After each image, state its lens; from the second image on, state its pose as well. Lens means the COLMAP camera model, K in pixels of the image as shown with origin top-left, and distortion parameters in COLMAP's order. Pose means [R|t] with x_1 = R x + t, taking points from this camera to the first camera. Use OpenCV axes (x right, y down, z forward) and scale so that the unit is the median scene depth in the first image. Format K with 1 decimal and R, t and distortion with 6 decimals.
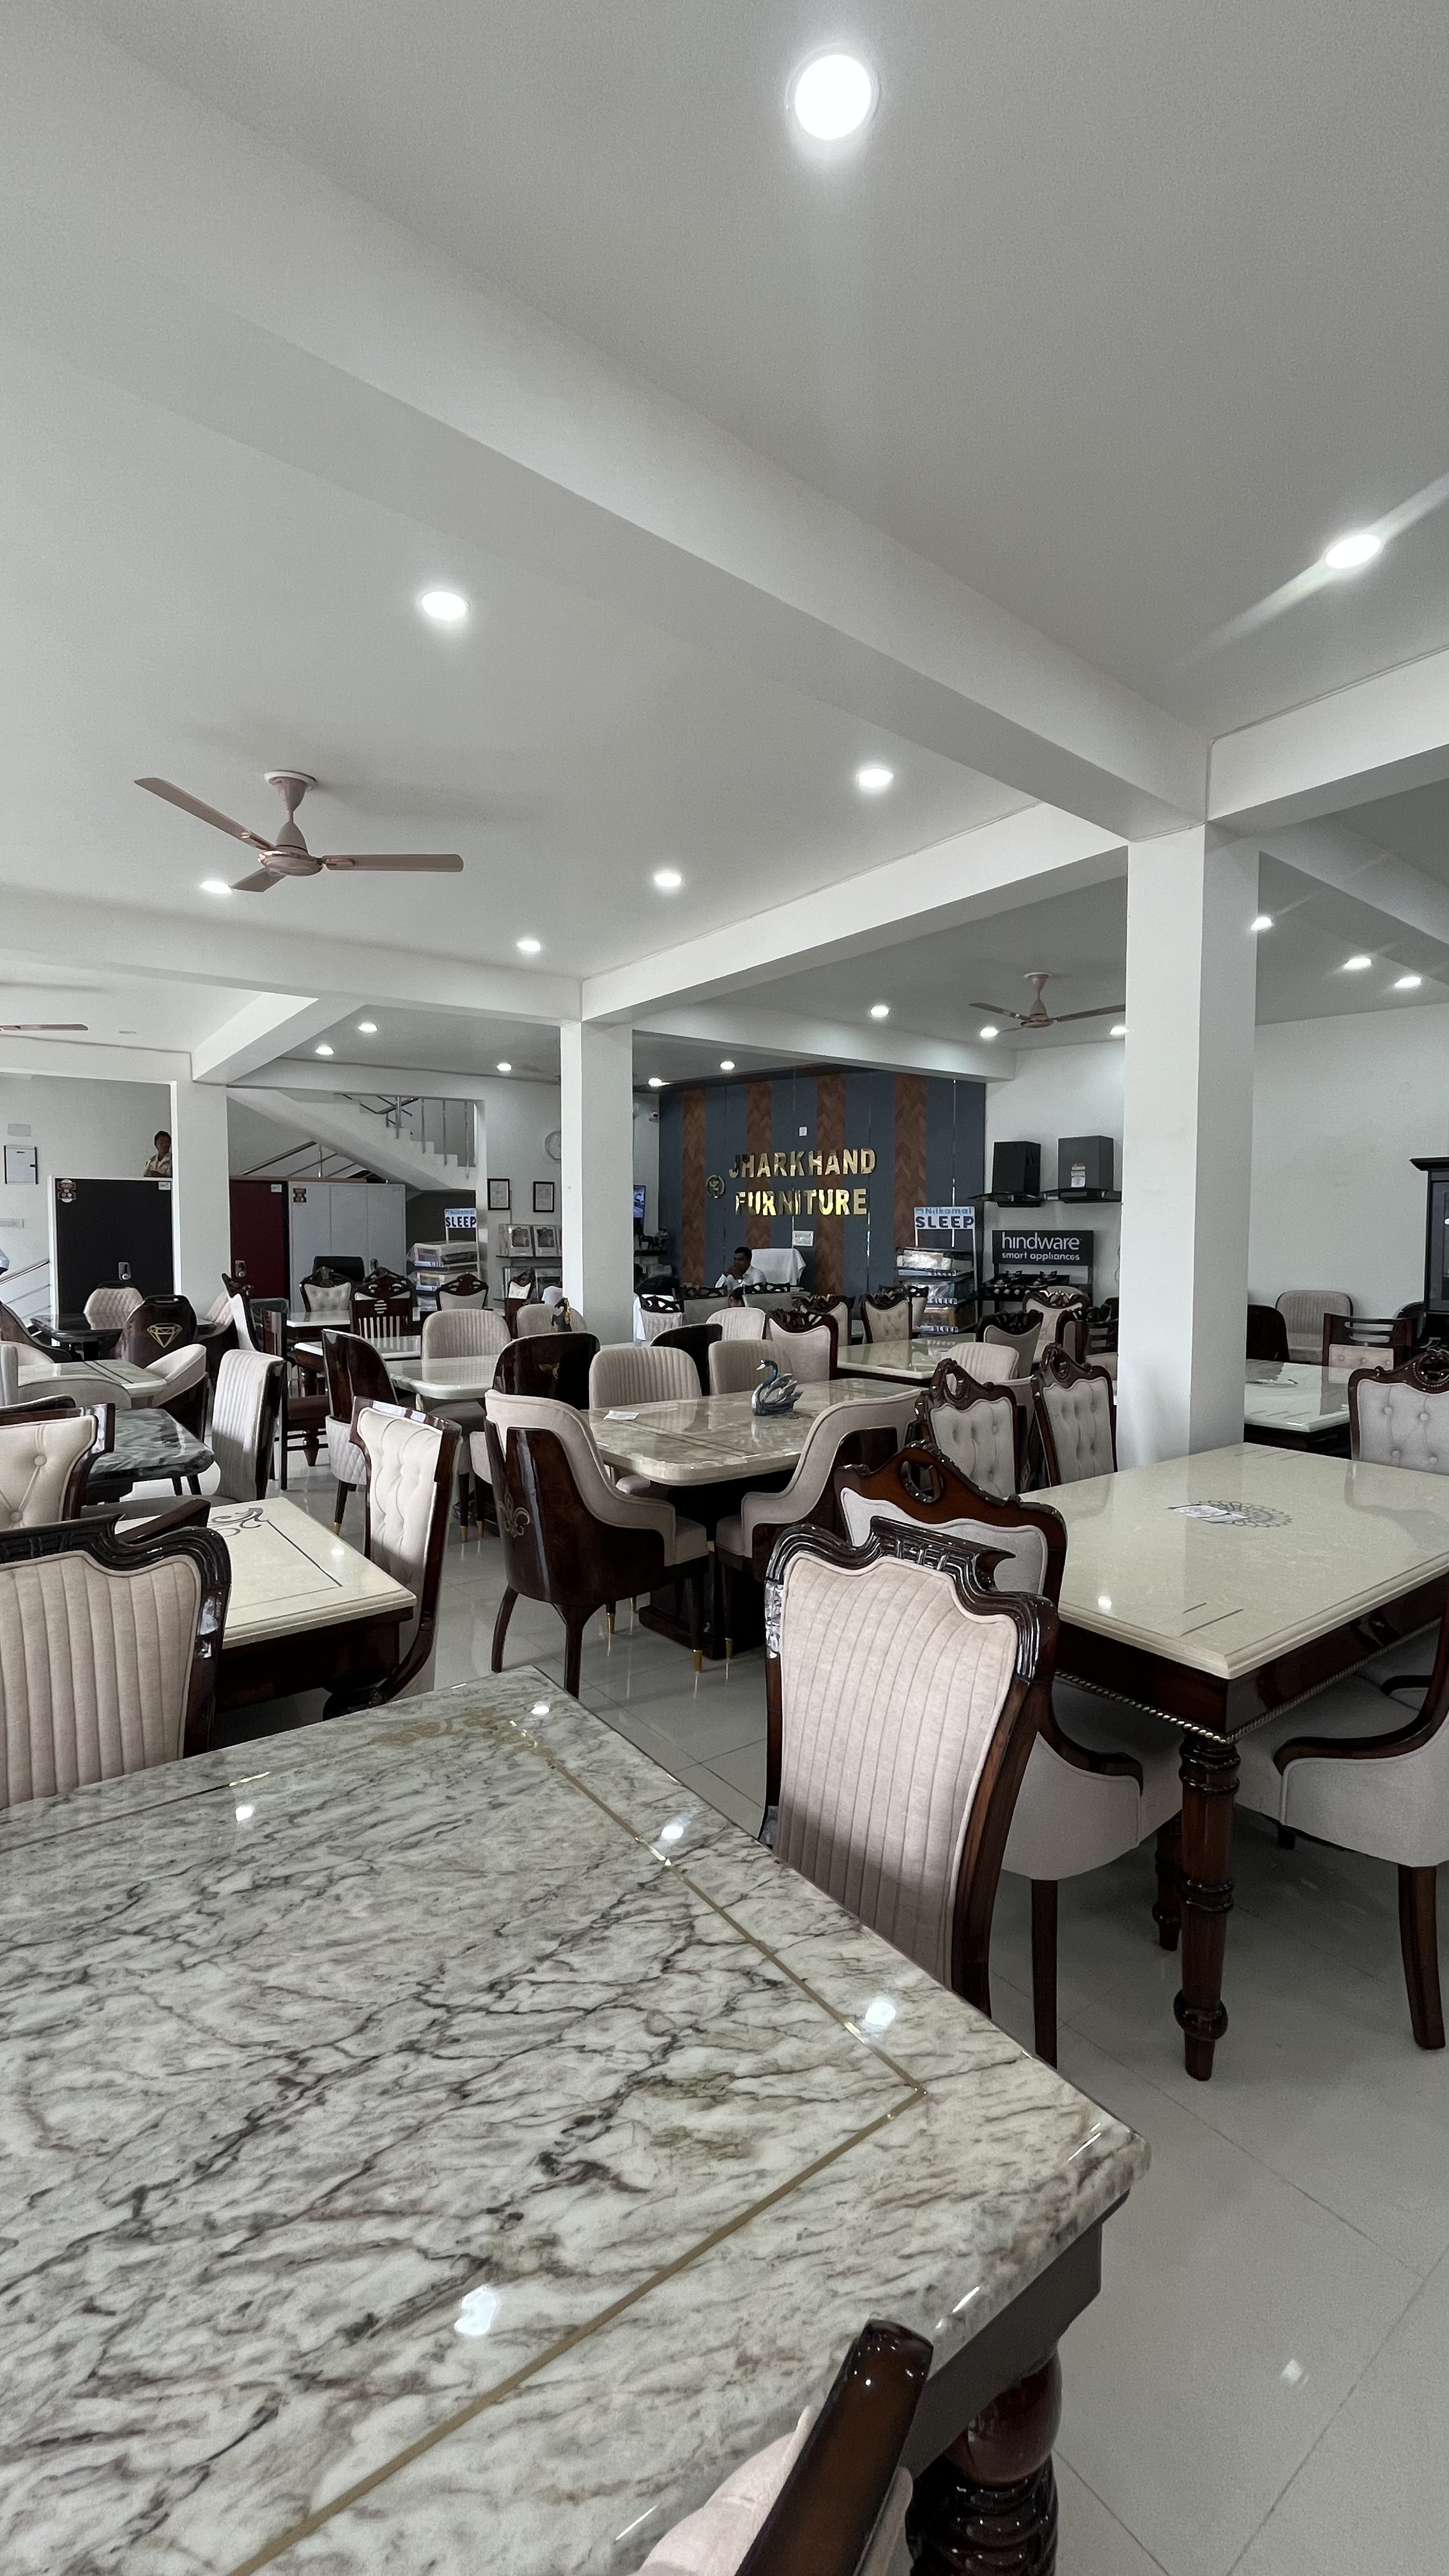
lens RADIAL K [[1051.8, 0, 728.1], [0, 1051.8, 1290.9], [0, 0, 1]] dist [-0.000663, 0.000479]
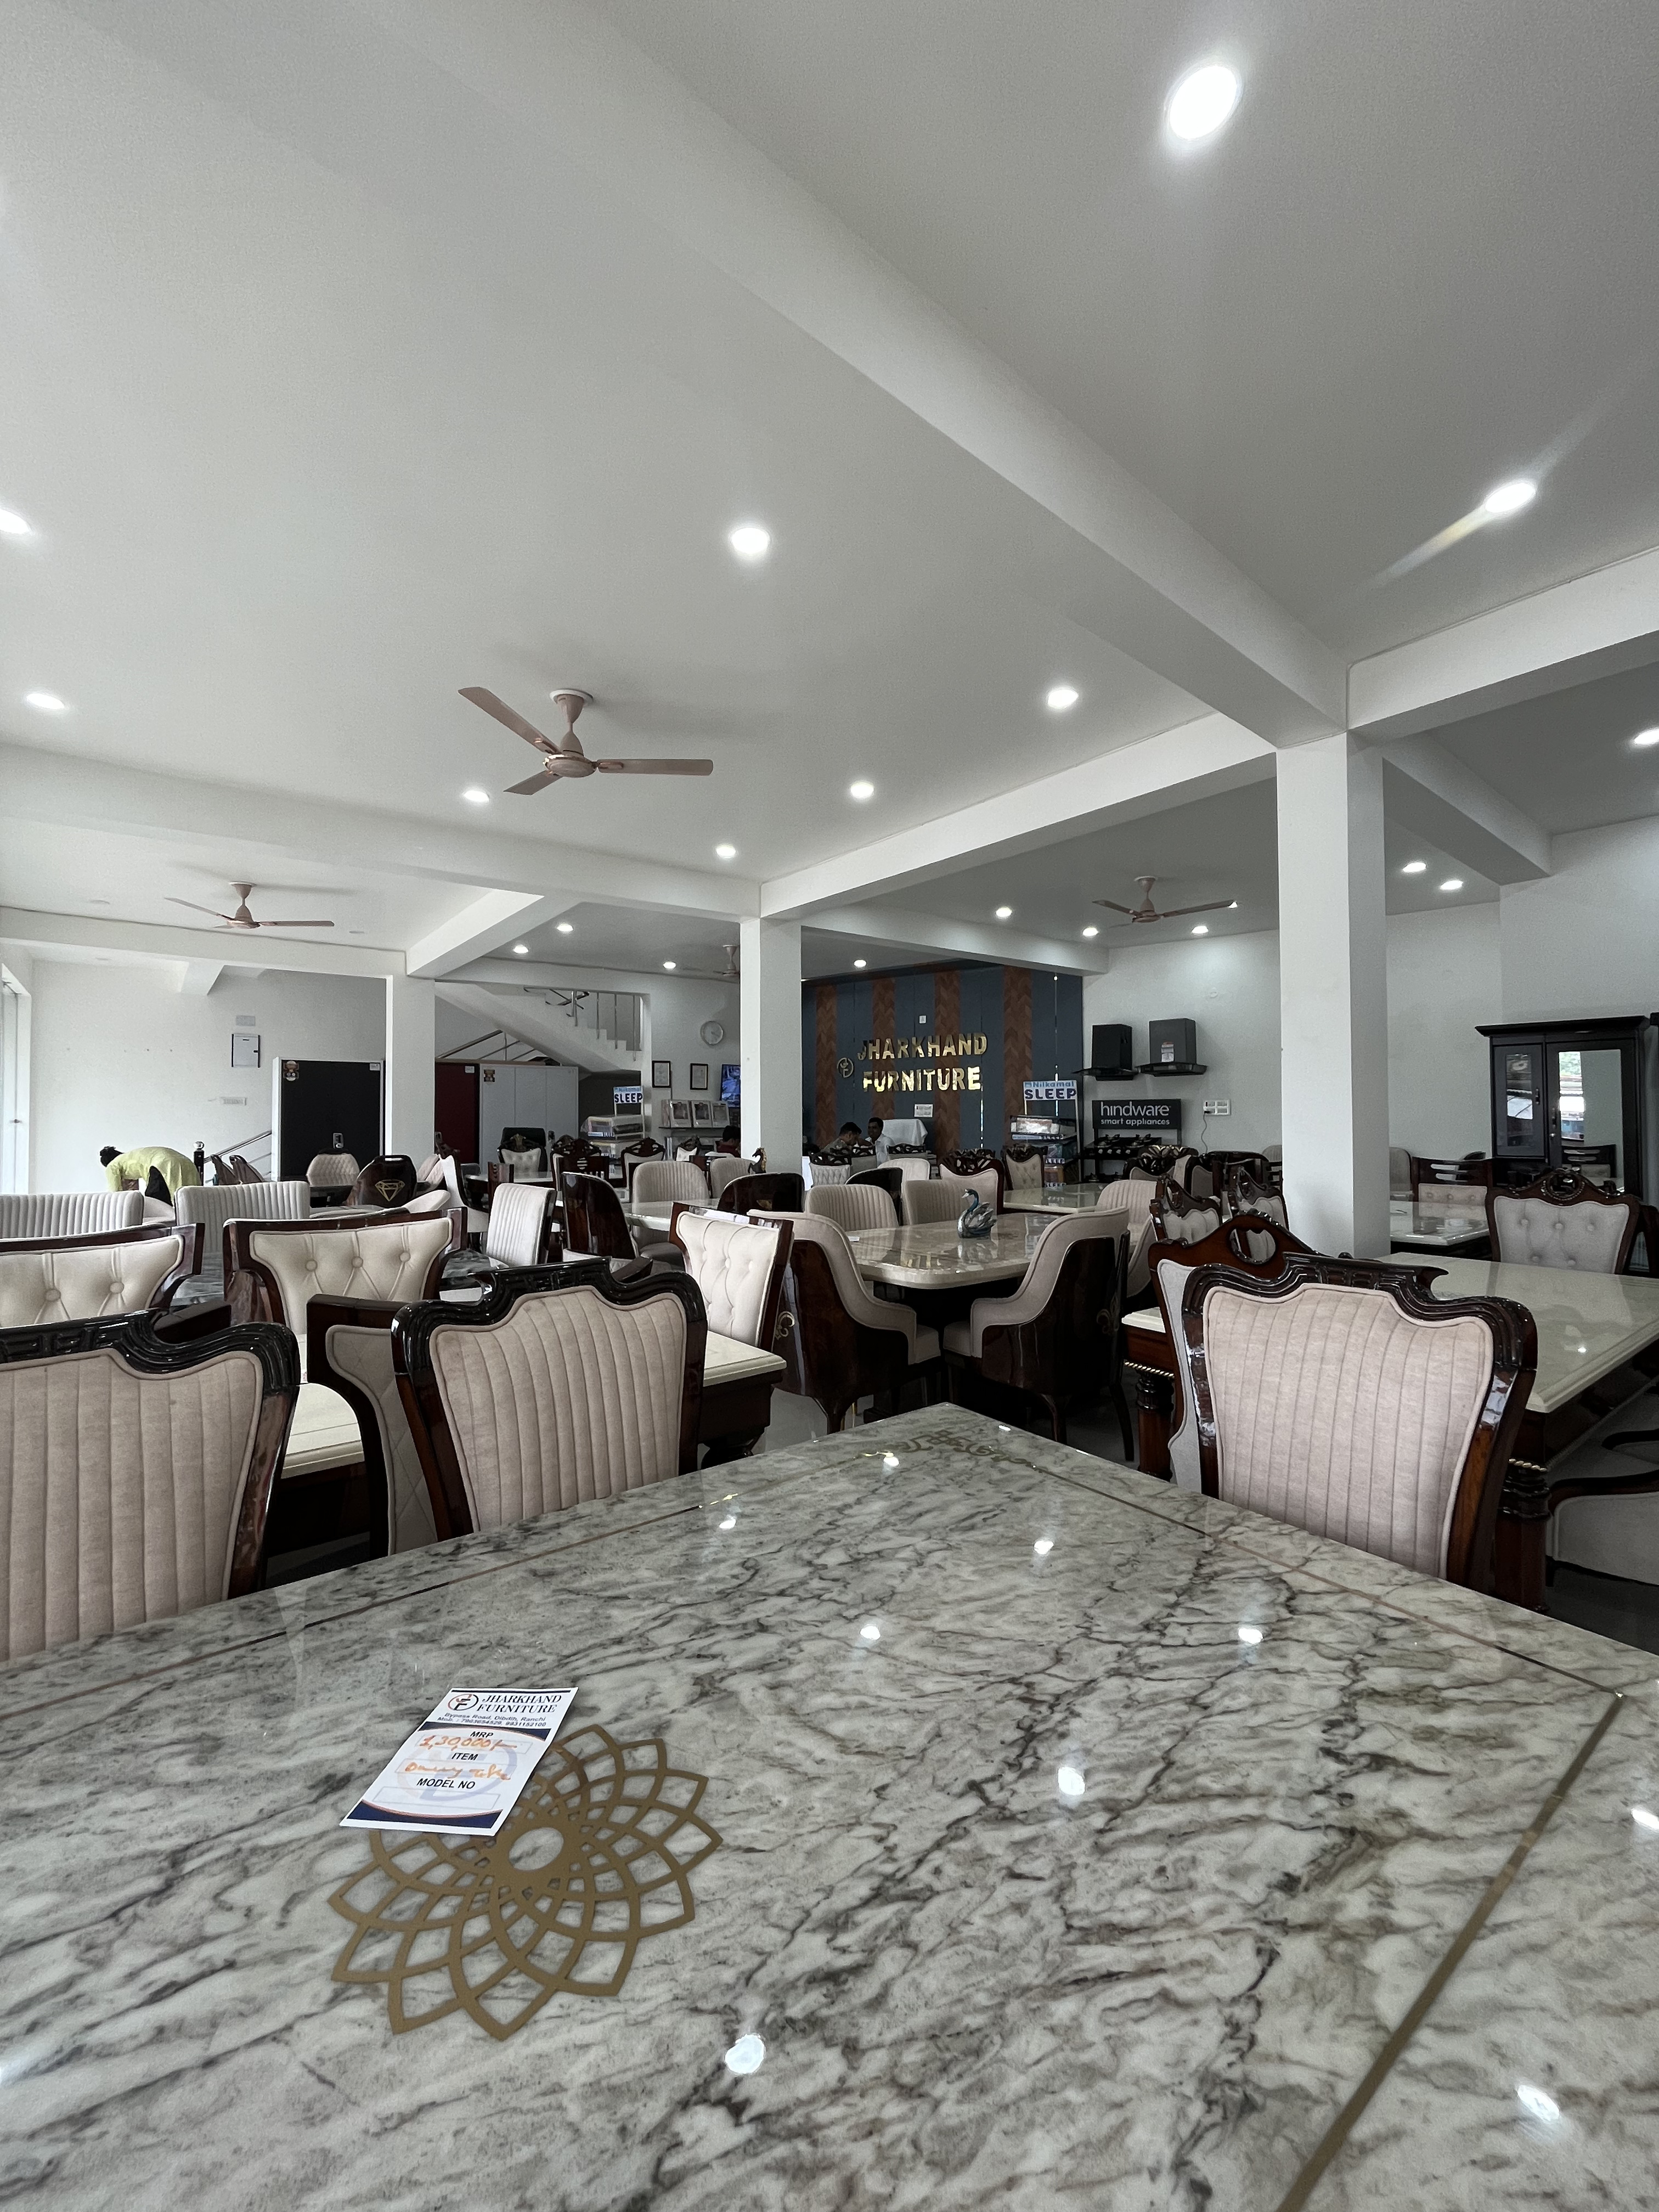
lens RADIAL K [[902.7, 0, 832.8], [0, 902.7, 1110.3], [0, 0, 1]] dist [-0.001817, -0.000013]
pose [[0.999767, -0.005037, 0.020977, -0.145459], [0.006453, 0.997665, -0.067992, 0.049434], [-0.020585, 0.068111, 0.997465, 0.011494]]
